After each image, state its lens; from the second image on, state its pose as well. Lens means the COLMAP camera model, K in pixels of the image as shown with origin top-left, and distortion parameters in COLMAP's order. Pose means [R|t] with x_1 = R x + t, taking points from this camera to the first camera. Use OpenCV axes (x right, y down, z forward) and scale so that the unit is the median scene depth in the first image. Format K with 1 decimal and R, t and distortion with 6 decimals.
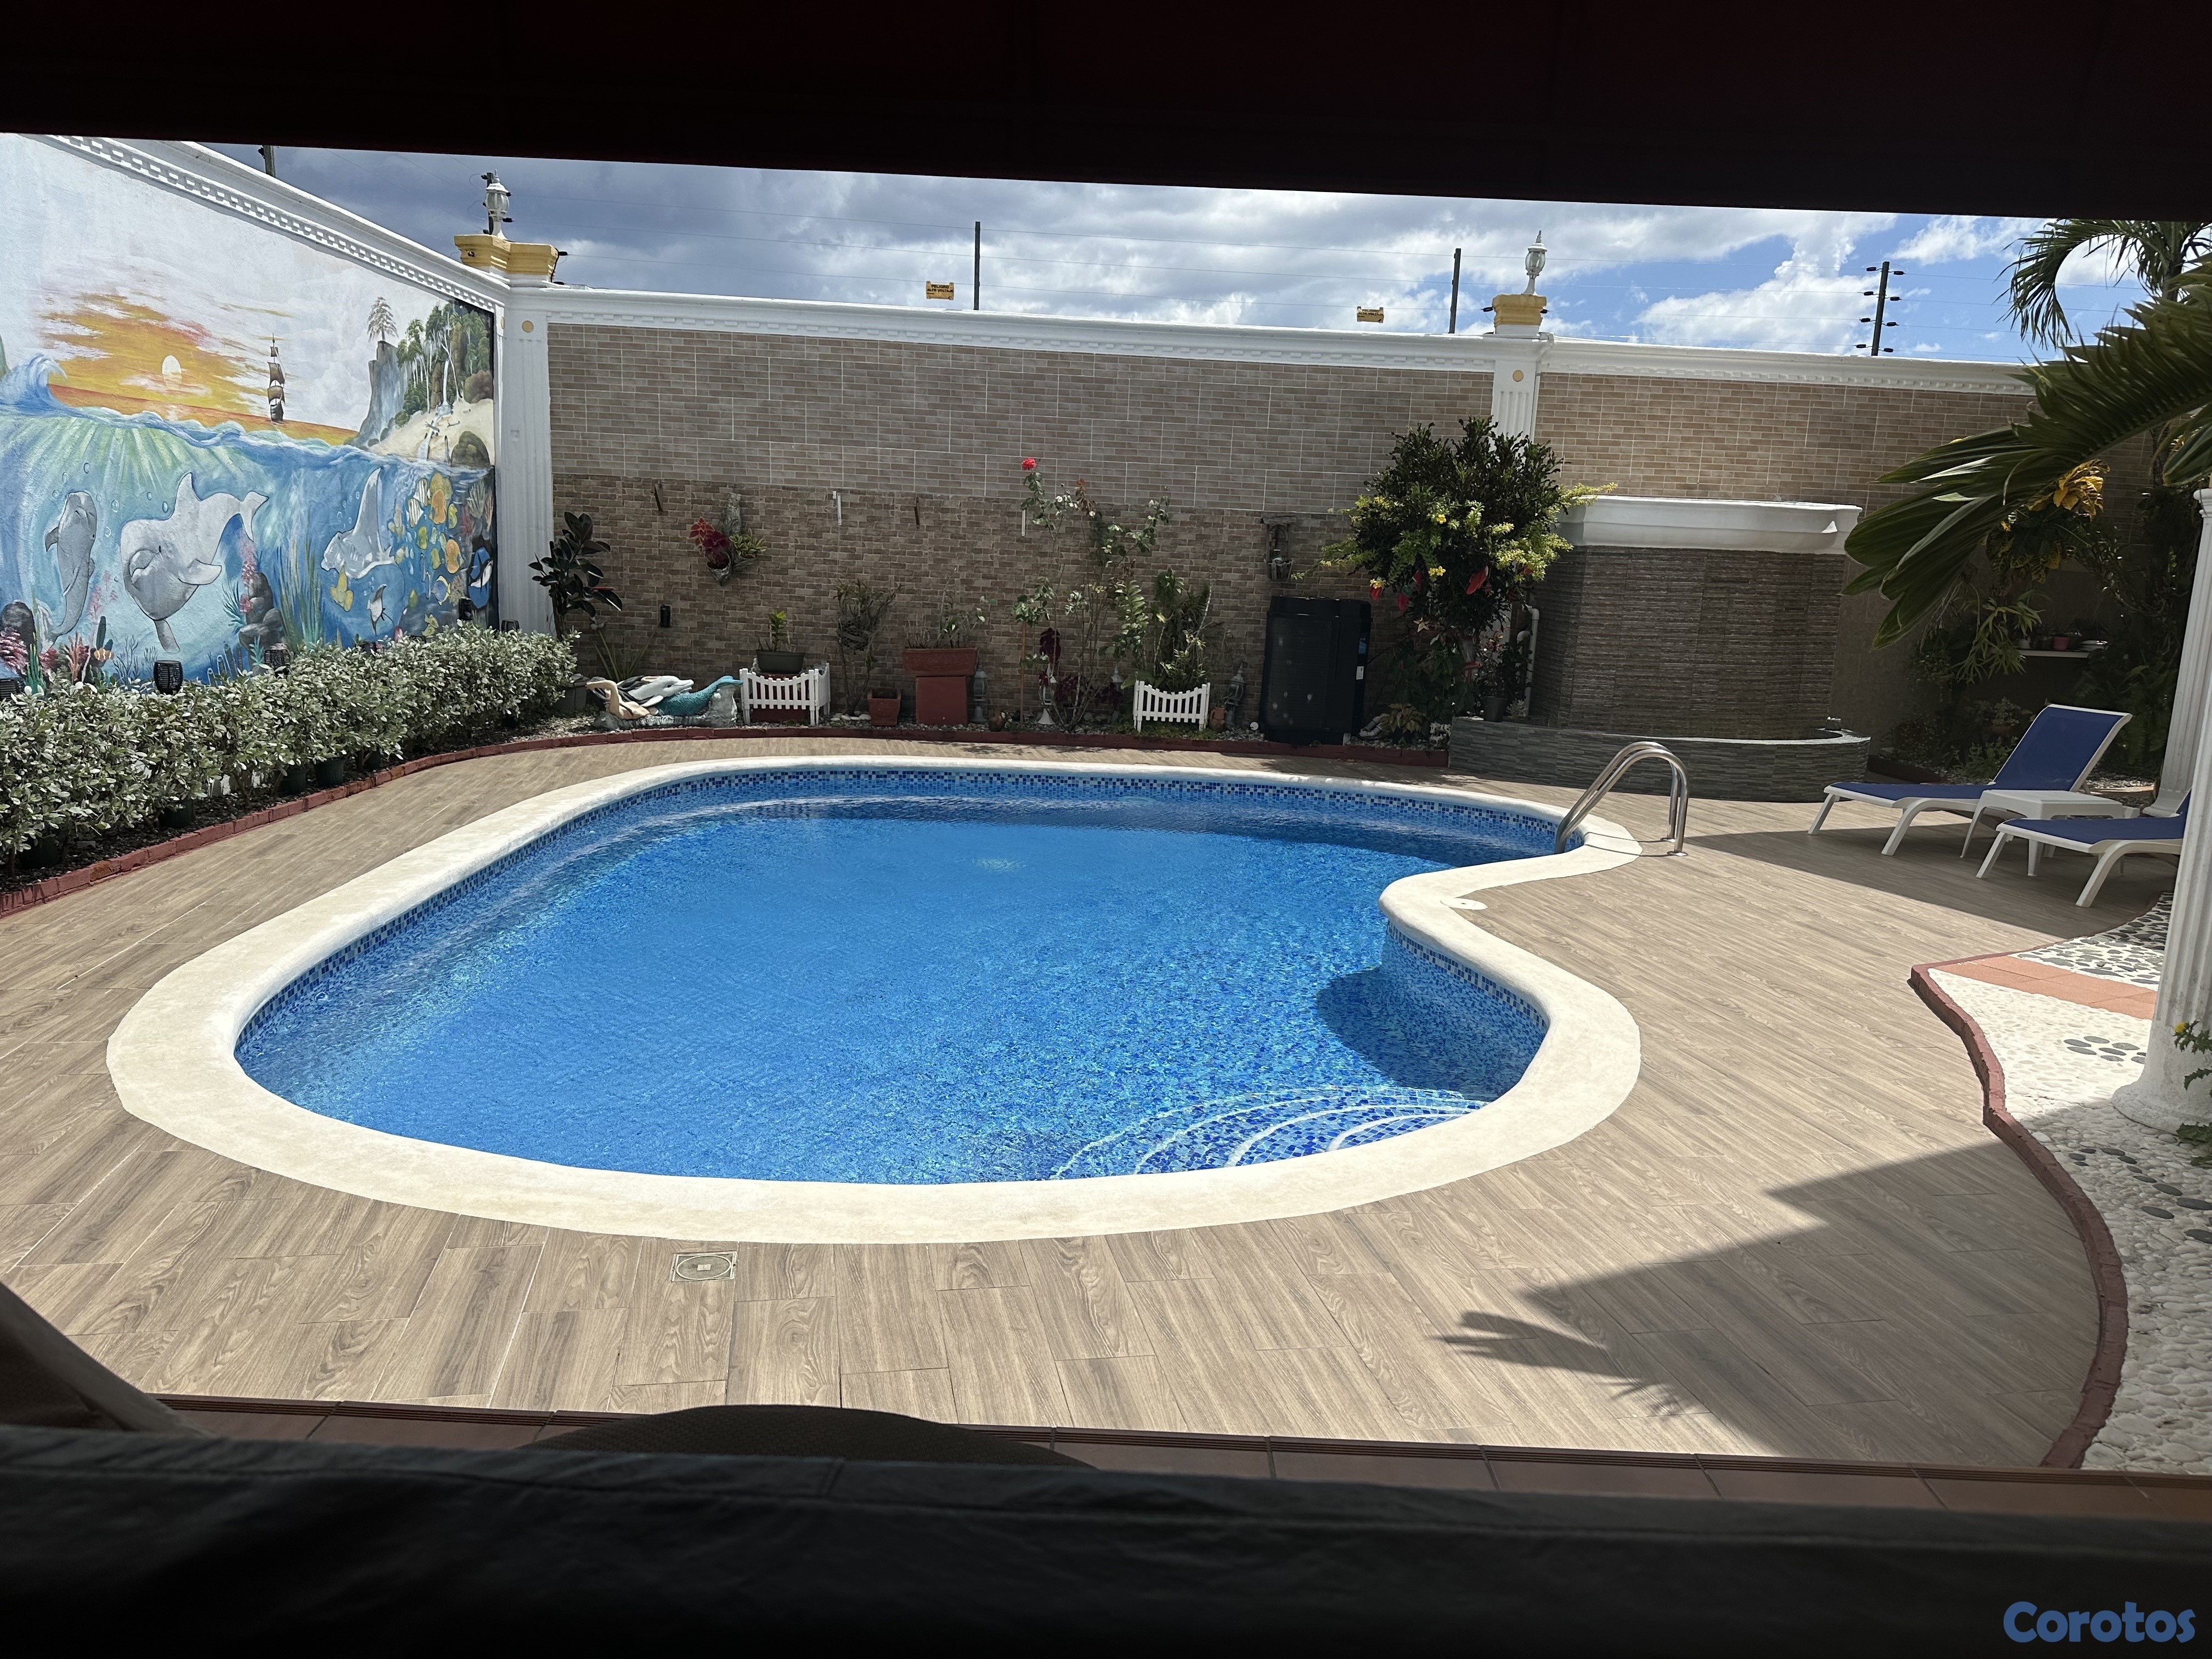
lens RADIAL K [[1541.4, 0, 1108.0], [0, 1541.4, 839.3], [0, 0, 1]] dist [0.035132, -0.010988]
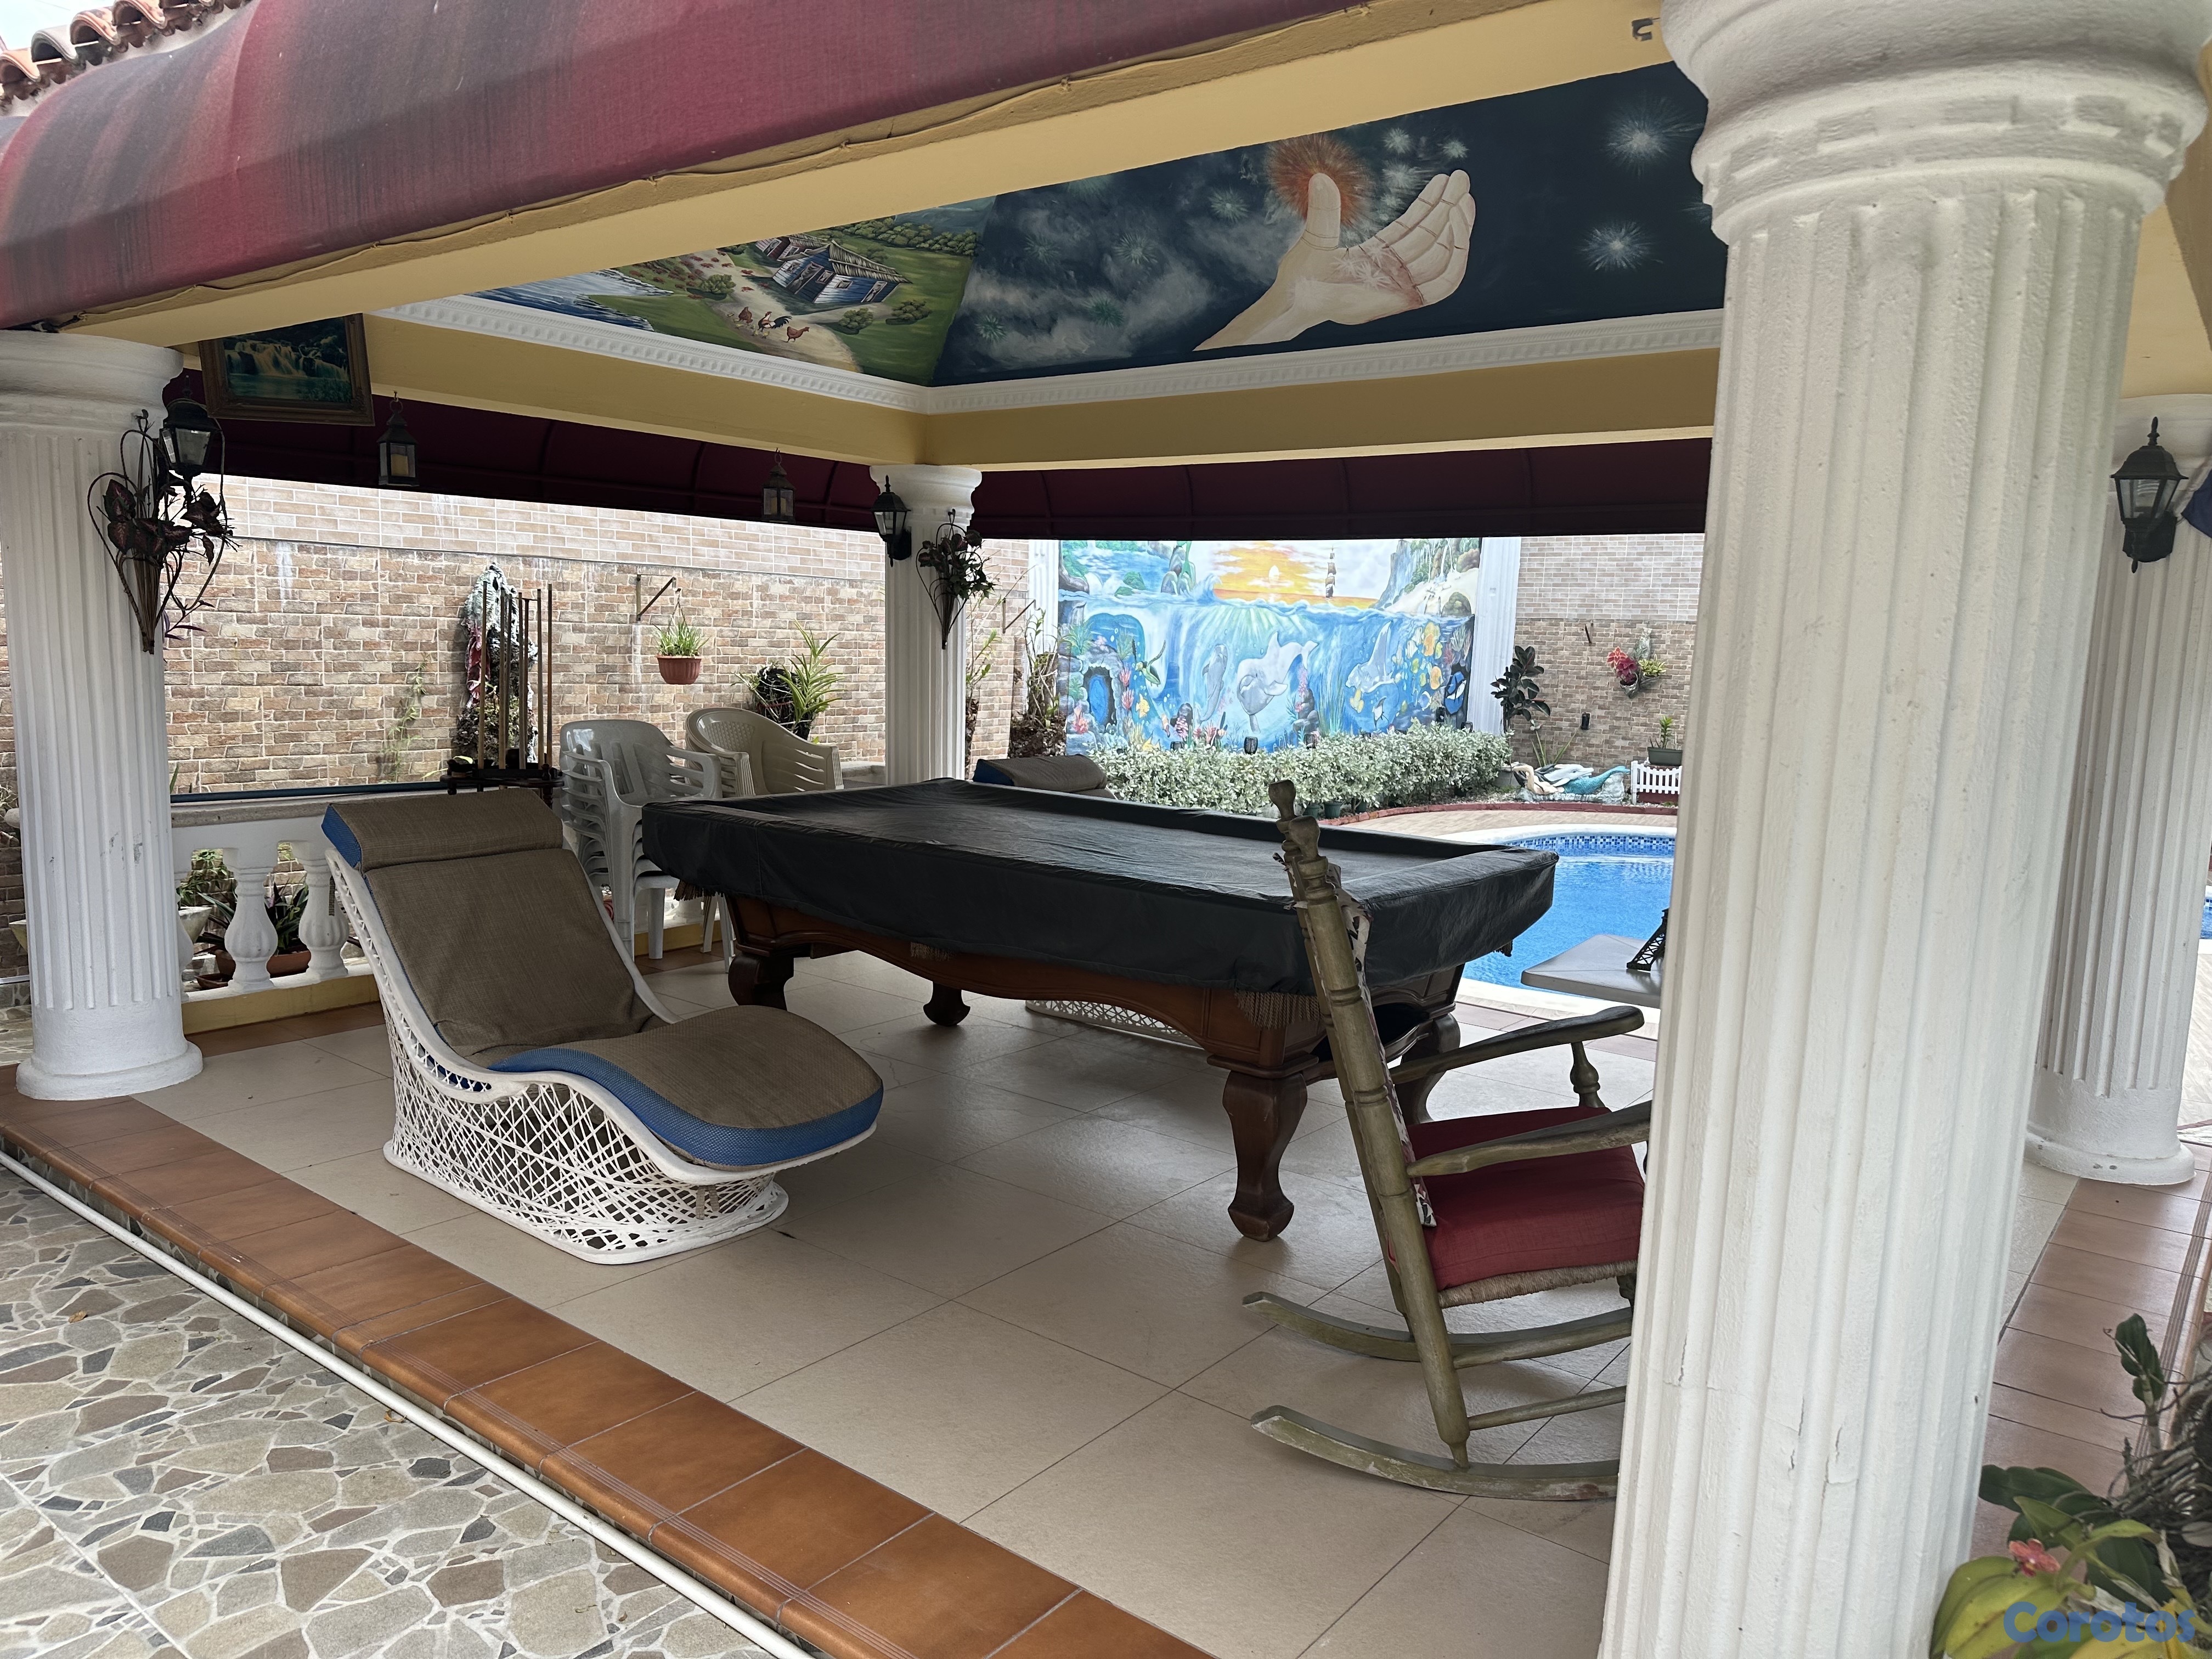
lens RADIAL K [[1541.4, 0, 1101.0], [0, 1541.4, 837.5], [0, 0, 1]] dist [0.035132, -0.010988]
pose [[0.785257, 0.059507, -0.616304, 0.251329], [-0.107637, 0.993335, -0.041234, 0.064407], [0.609742, 0.098716, 0.786428, -0.340004]]
